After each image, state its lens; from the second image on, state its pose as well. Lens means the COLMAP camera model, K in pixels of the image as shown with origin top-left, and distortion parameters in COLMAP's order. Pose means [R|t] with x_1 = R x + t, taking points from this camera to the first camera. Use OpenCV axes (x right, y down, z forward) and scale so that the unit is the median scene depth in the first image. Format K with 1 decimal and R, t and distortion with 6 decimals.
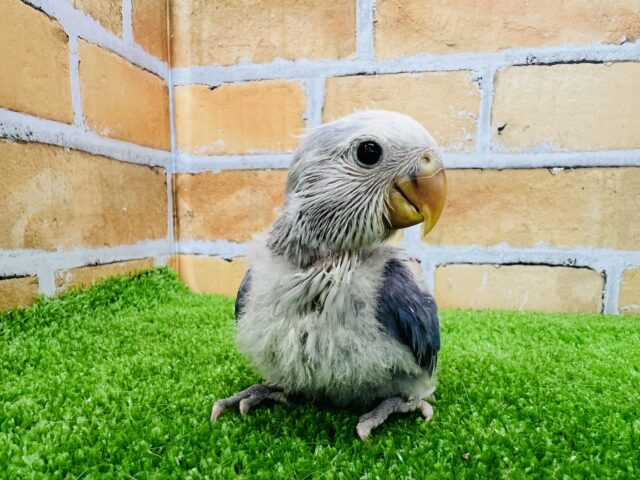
lens RADIAL K [[499.2, 0, 277.7], [0, 499.2, 298.7], [0, 0, 1]] dist [-0.031632, 0.011521]
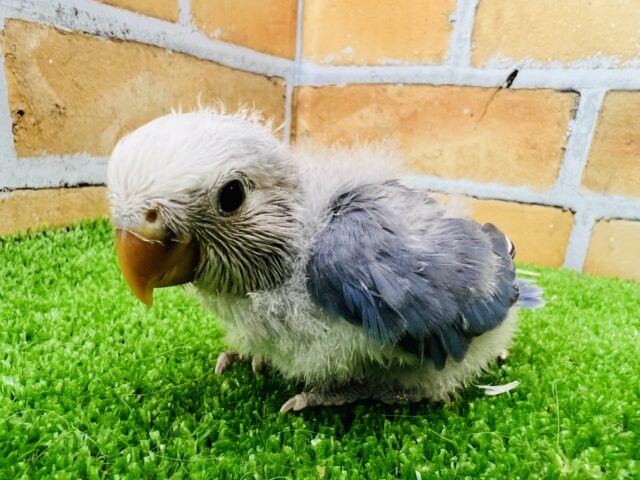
lens RADIAL K [[499.2, 0, 277.7], [0, 499.2, 298.7], [0, 0, 1]] dist [-0.031632, 0.011521]
pose [[0.949280, 0.148778, -0.277006, 0.079124], [-0.108733, 0.981947, 0.154779, -0.009814], [0.295033, -0.116809, 0.948320, 0.104460]]
